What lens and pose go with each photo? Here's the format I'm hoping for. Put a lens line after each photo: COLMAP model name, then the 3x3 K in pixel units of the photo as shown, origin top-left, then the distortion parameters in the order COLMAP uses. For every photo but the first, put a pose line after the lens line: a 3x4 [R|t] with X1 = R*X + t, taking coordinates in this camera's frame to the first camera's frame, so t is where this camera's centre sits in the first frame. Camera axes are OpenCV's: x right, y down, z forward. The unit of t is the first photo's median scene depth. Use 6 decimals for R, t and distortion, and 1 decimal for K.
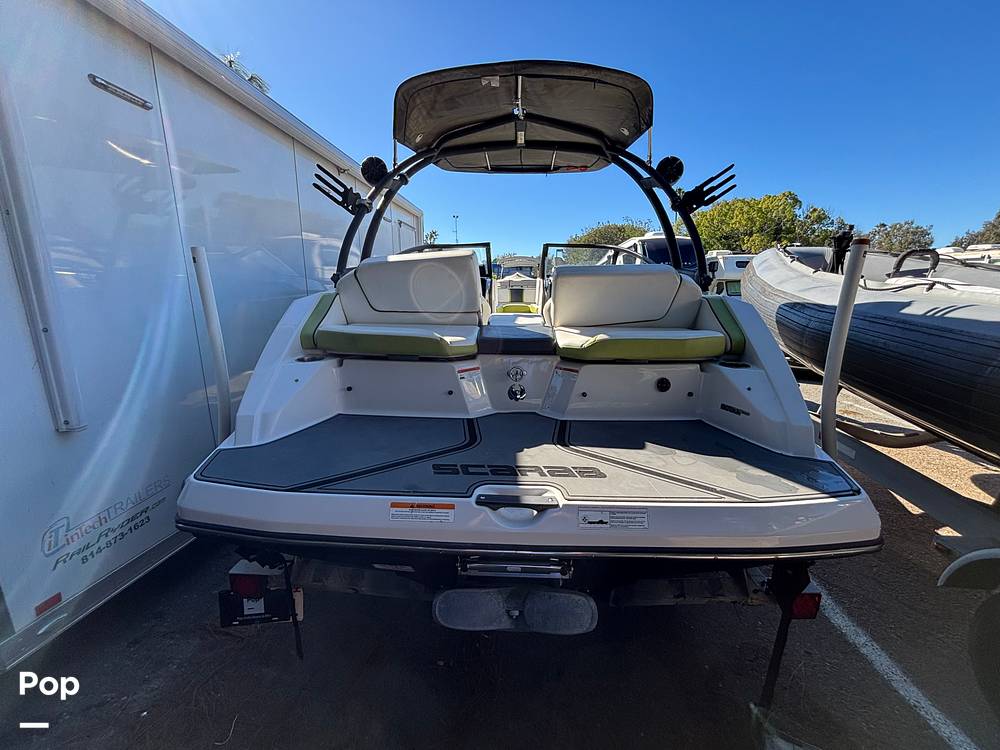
lens RADIAL K [[403.0, 0, 500.5], [0, 403.0, 373.0], [0, 0, 1]] dist [0.002497, 0.001444]
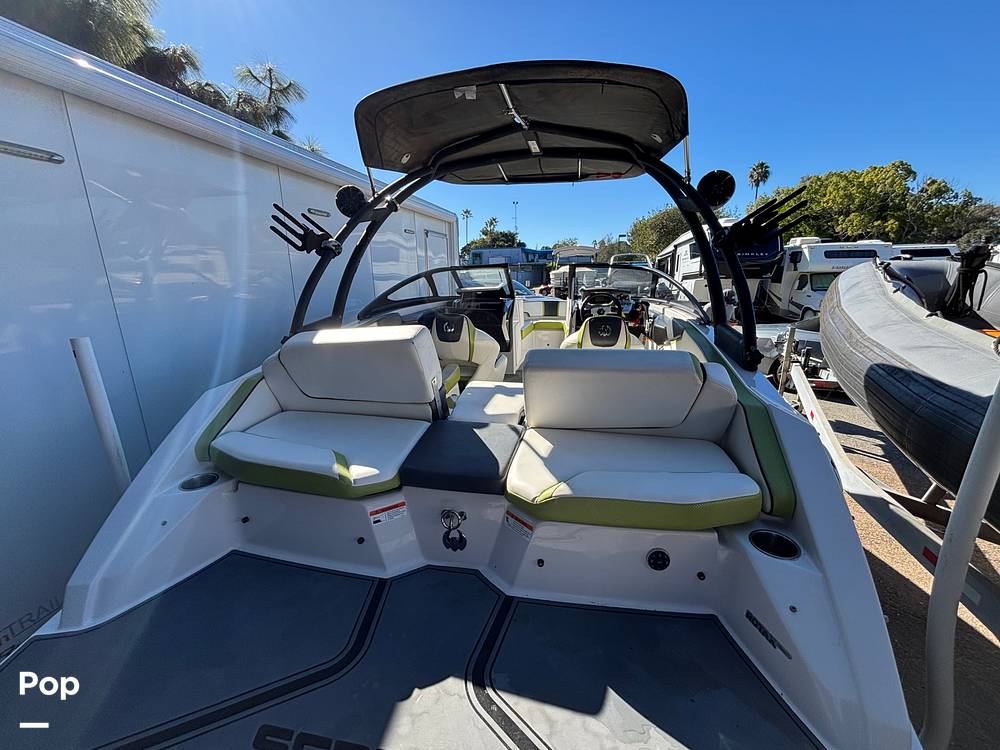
lens RADIAL K [[403.0, 0, 497.8], [0, 403.0, 376.2], [0, 0, 1]] dist [0.002497, 0.001444]
pose [[0.989054, 0.026921, -0.145080, 0.133052], [-0.021330, 0.998974, 0.039955, -0.171533], [0.146007, -0.036423, 0.988613, 0.180998]]
